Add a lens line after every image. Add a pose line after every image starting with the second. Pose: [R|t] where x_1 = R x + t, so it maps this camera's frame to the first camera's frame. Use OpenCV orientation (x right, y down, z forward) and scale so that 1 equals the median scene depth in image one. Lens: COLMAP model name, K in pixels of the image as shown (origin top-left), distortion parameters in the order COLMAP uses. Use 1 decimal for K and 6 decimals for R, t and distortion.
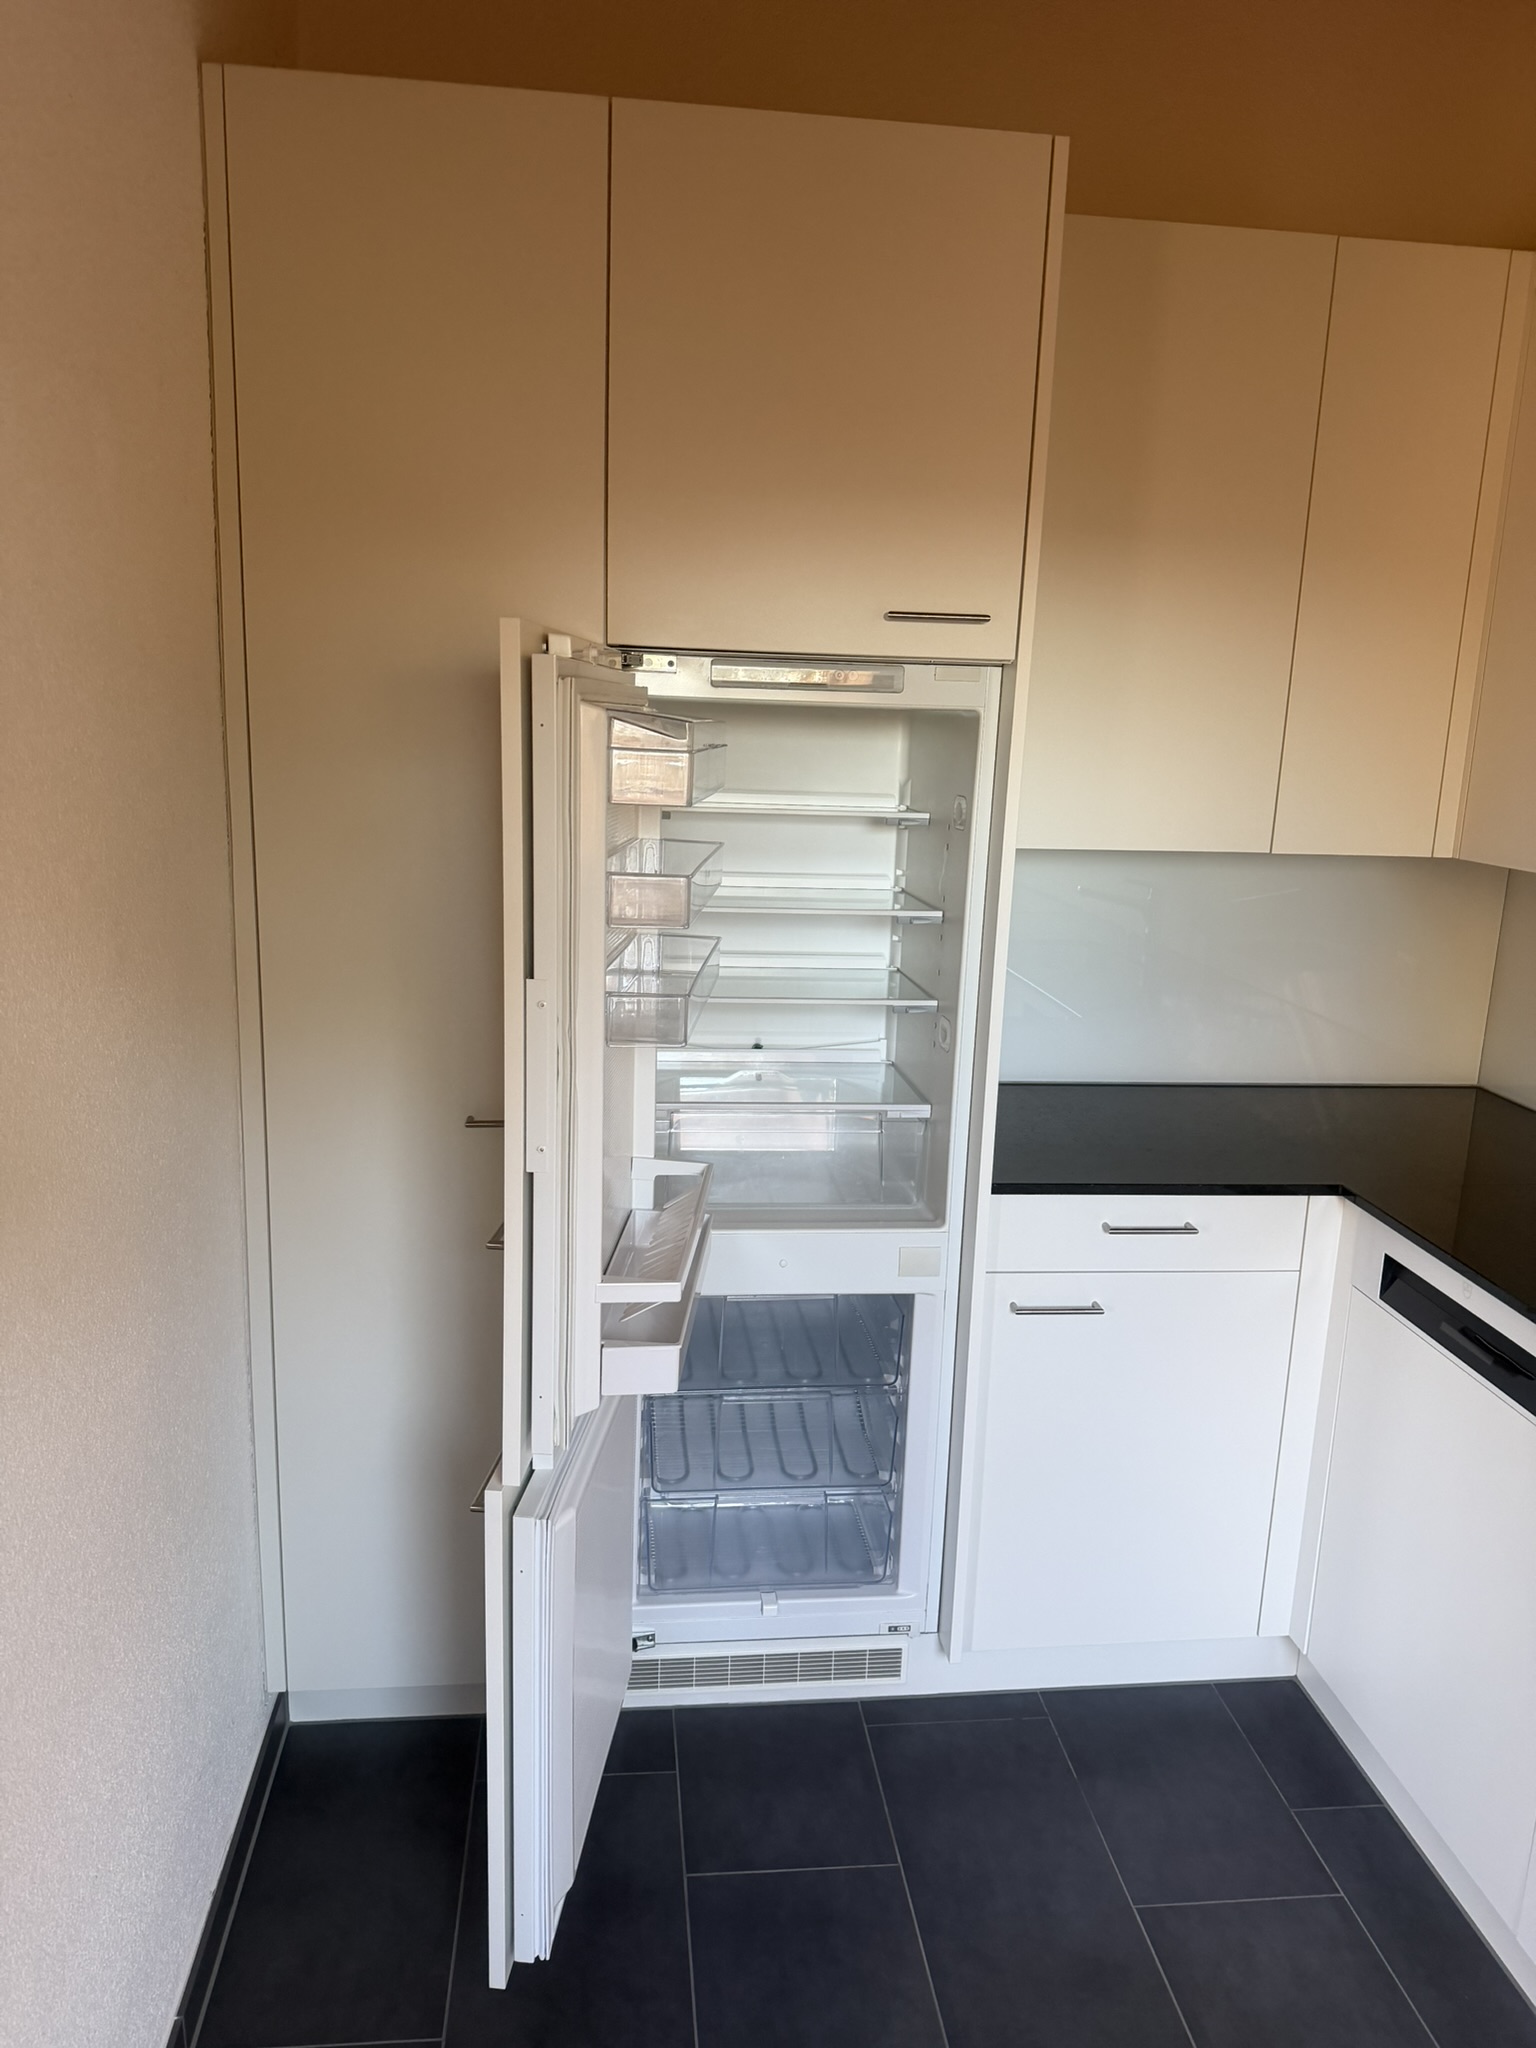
lens RADIAL K [[1452.9, 0, 764.6], [0, 1452.9, 1036.7], [0, 0, 1]] dist [0.003171, -0.000917]
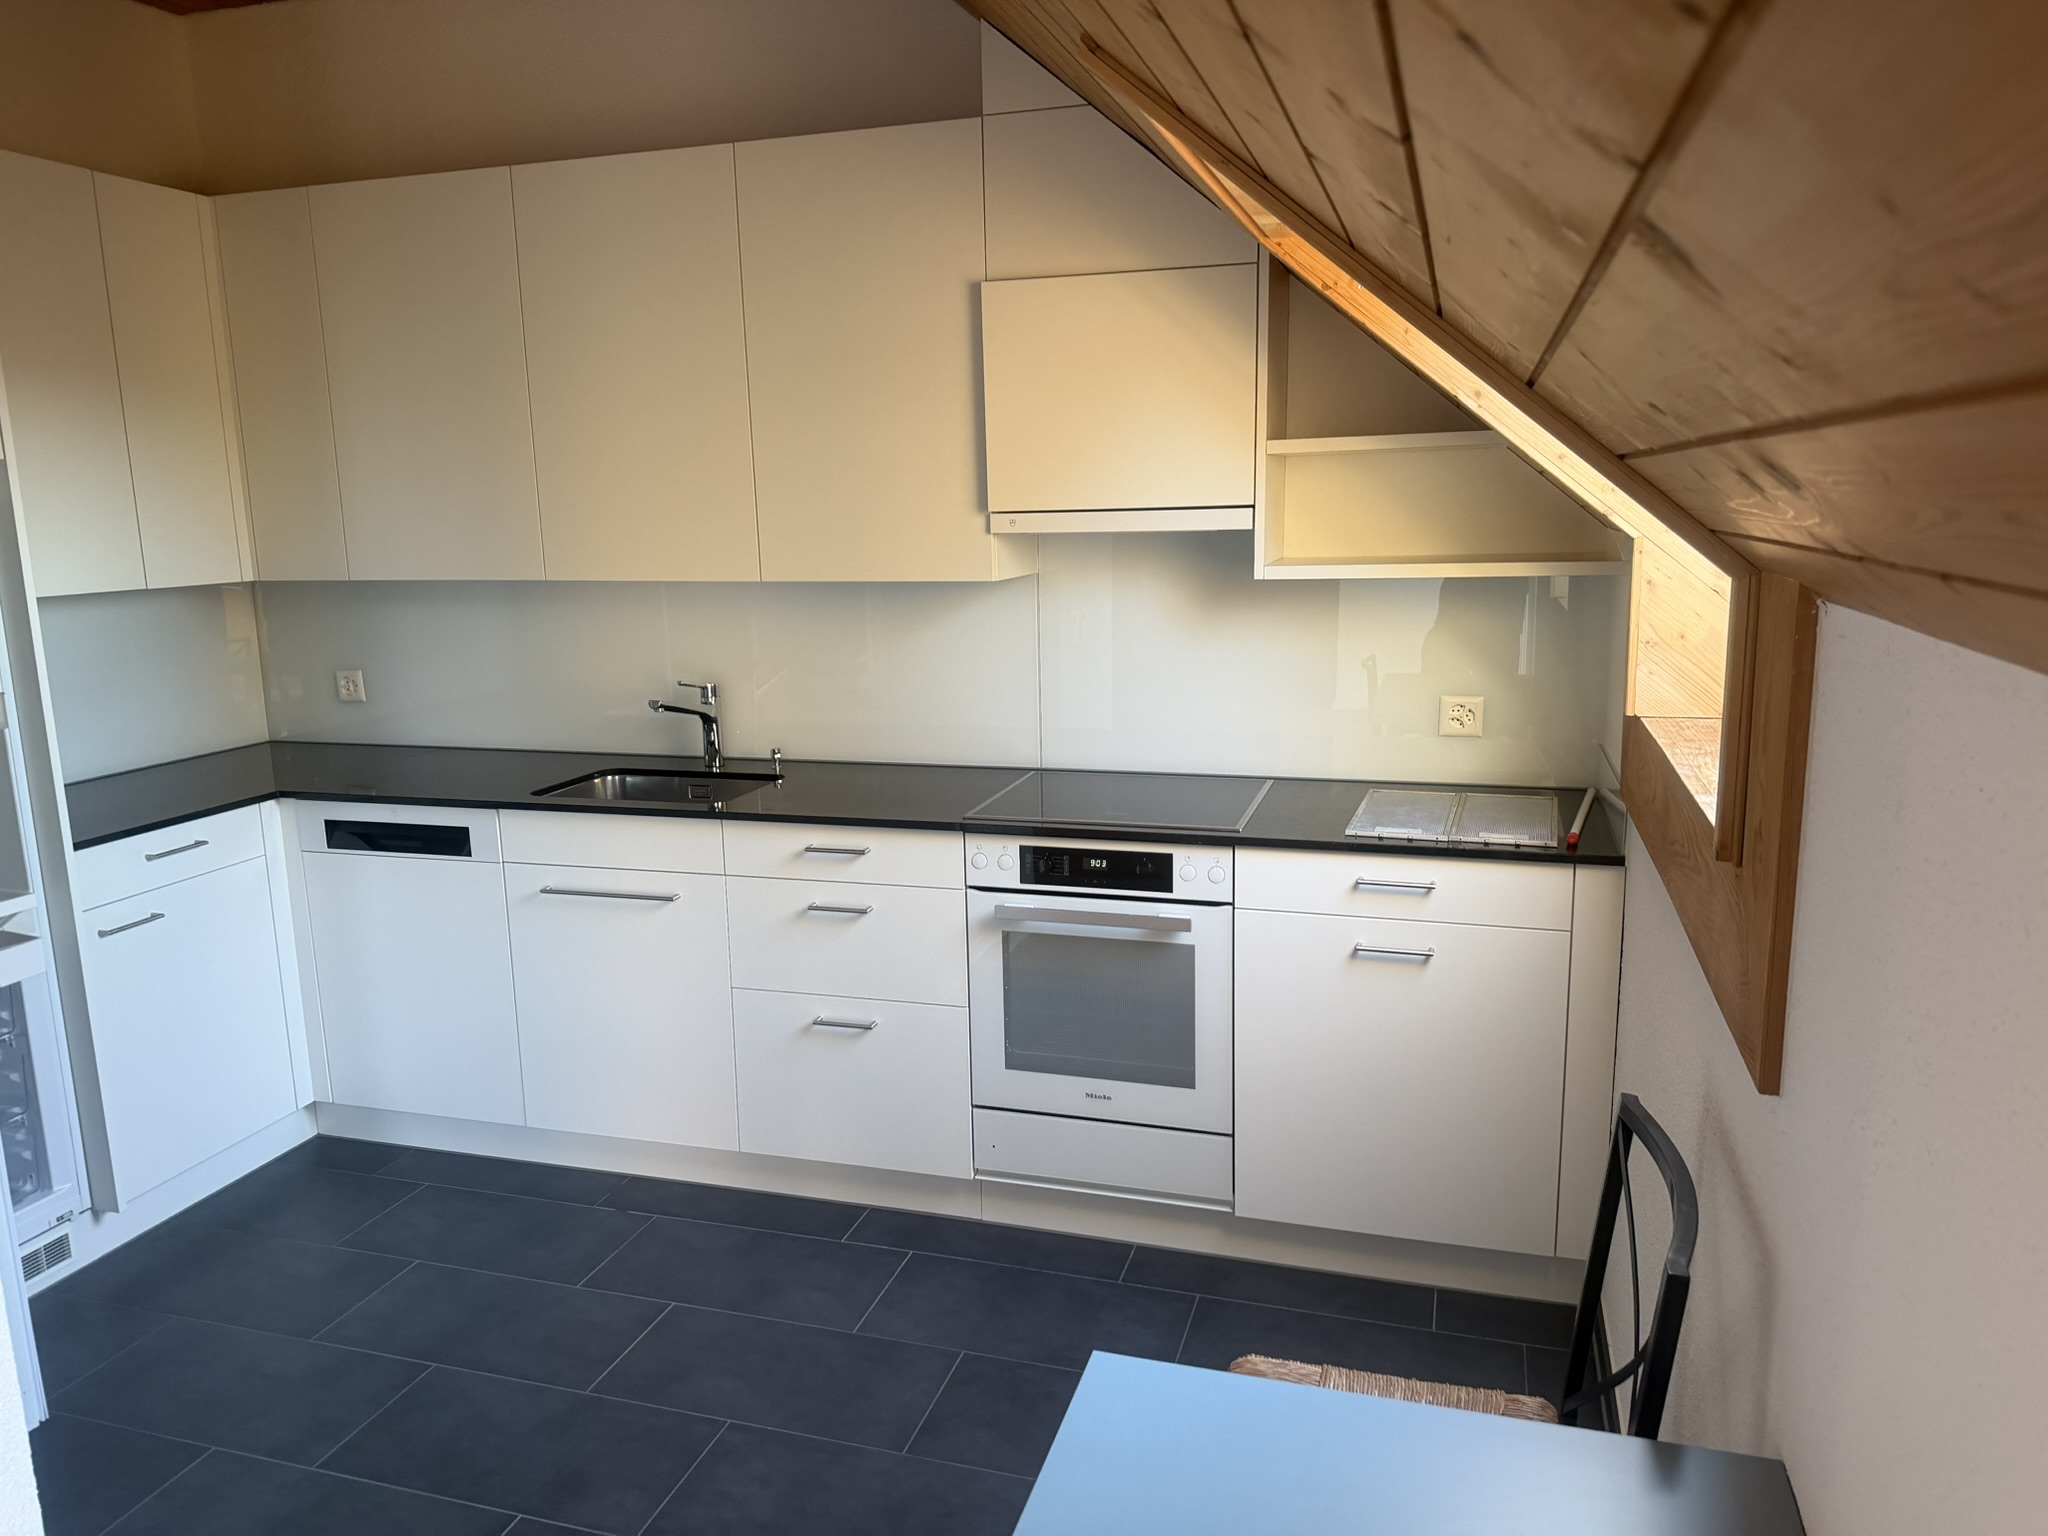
lens RADIAL K [[1452.9, 0, 1025.1], [0, 1452.9, 767.6], [0, 0, 1]] dist [0.003171, -0.000917]
pose [[0.374912, -0.217117, 0.901277, -0.690855], [0.228167, 0.963894, 0.137289, 0.046028], [-0.898544, 0.154170, 0.410915, -0.361652]]
